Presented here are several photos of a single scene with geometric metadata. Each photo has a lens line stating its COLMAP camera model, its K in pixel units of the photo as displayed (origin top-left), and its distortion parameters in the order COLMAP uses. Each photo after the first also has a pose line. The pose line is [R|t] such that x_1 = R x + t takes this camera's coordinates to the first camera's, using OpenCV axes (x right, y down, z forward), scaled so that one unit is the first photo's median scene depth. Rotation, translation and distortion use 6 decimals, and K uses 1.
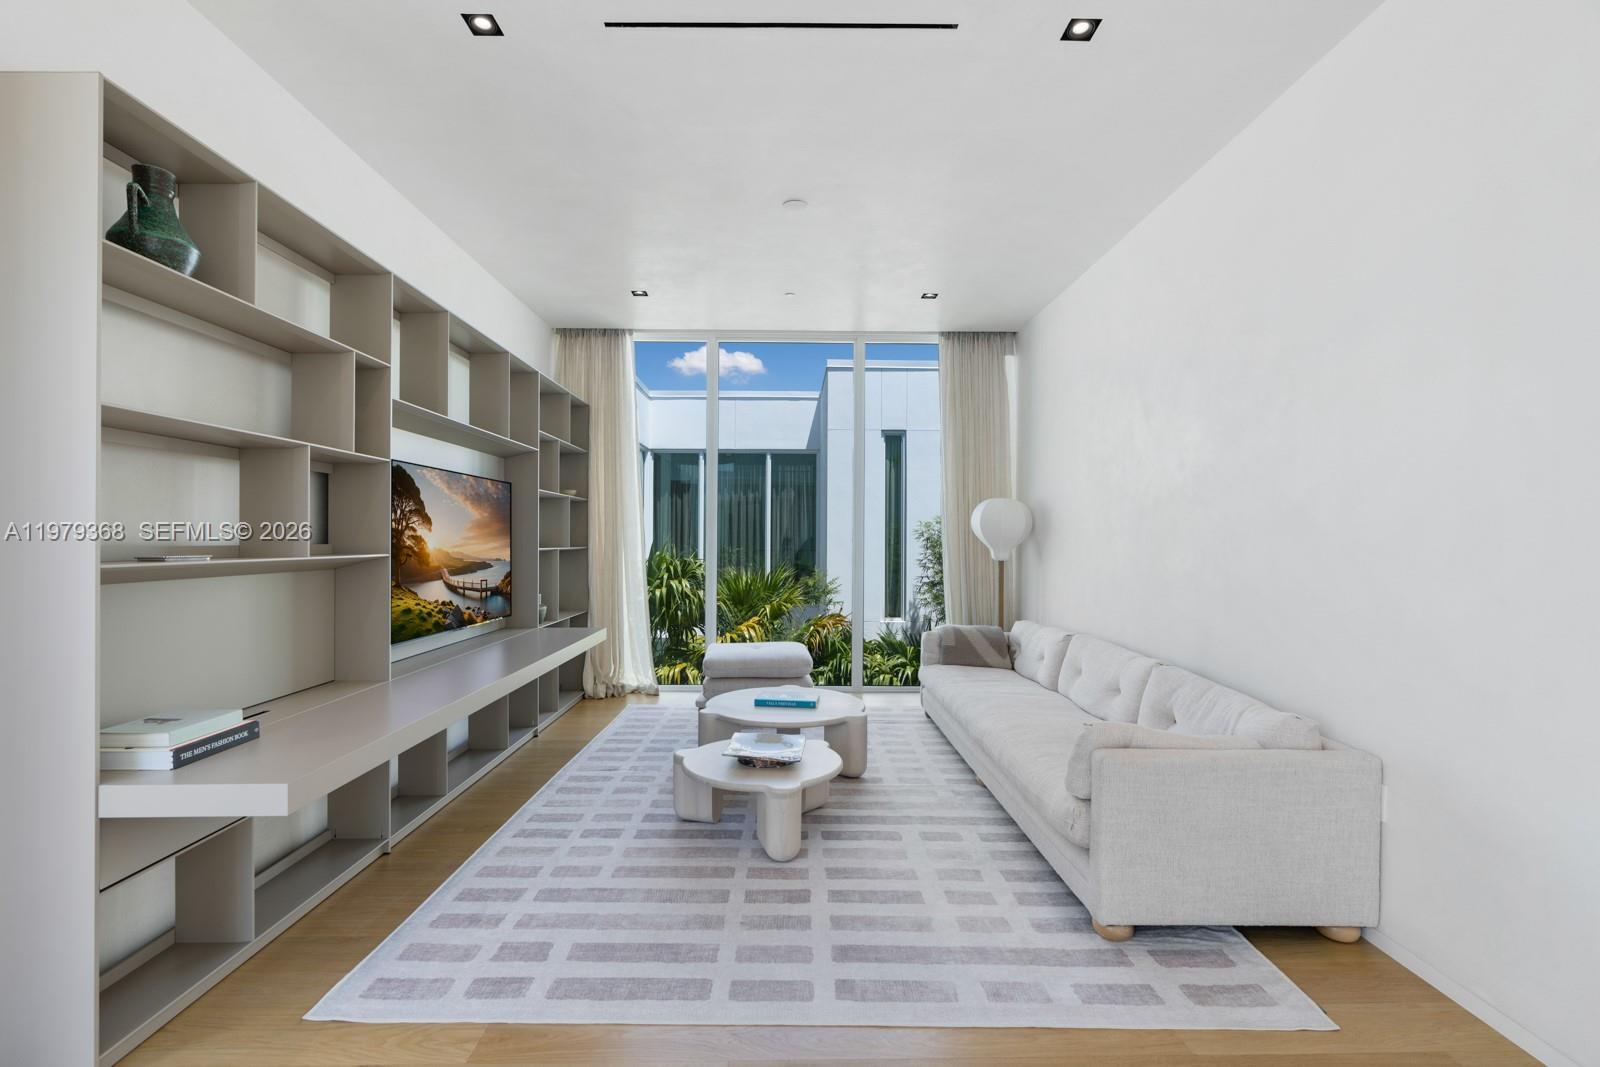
lens RADIAL K [[721.4, 0, 792.0], [0, 721.4, 534.6], [0, 0, 1]] dist [-0.002075, 0.000618]
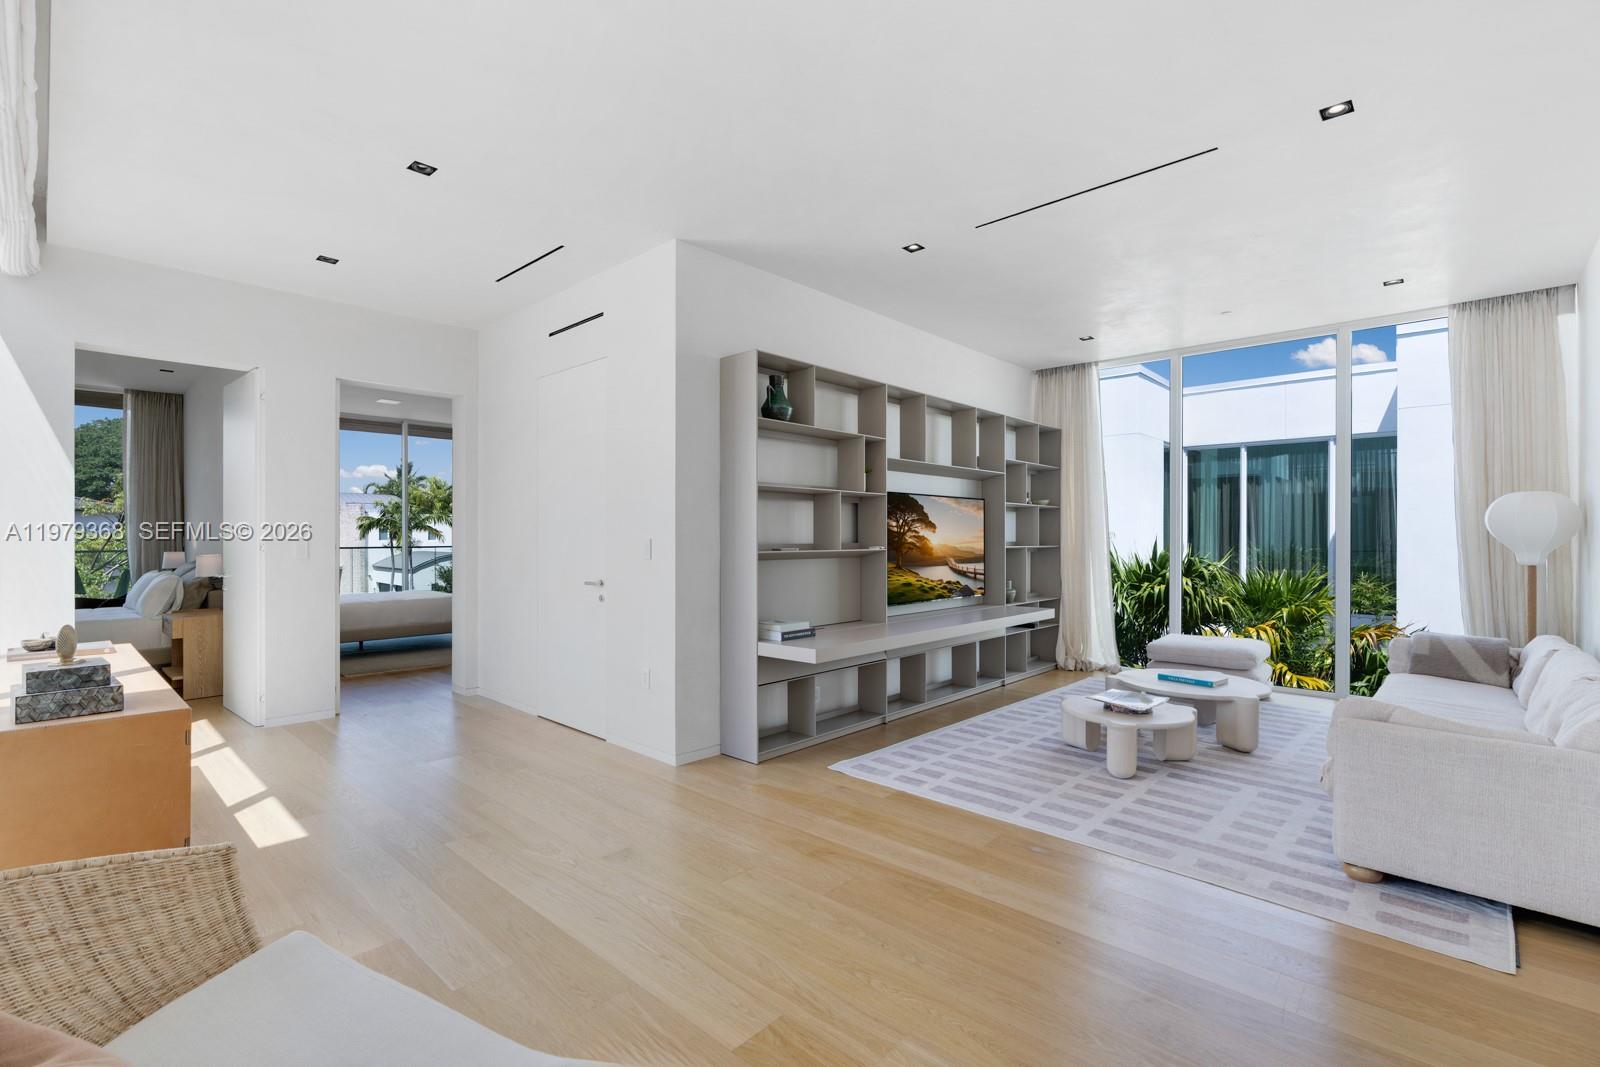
lens RADIAL K [[721.4, 0, 792.0], [0, 721.4, 534.6], [0, 0, 1]] dist [-0.002075, 0.000618]
pose [[0.721805, -0.003578, -0.692088, 0.493146], [0.005695, 0.999983, 0.000770, -0.010243], [0.692074, -0.004497, 0.721813, -0.413154]]
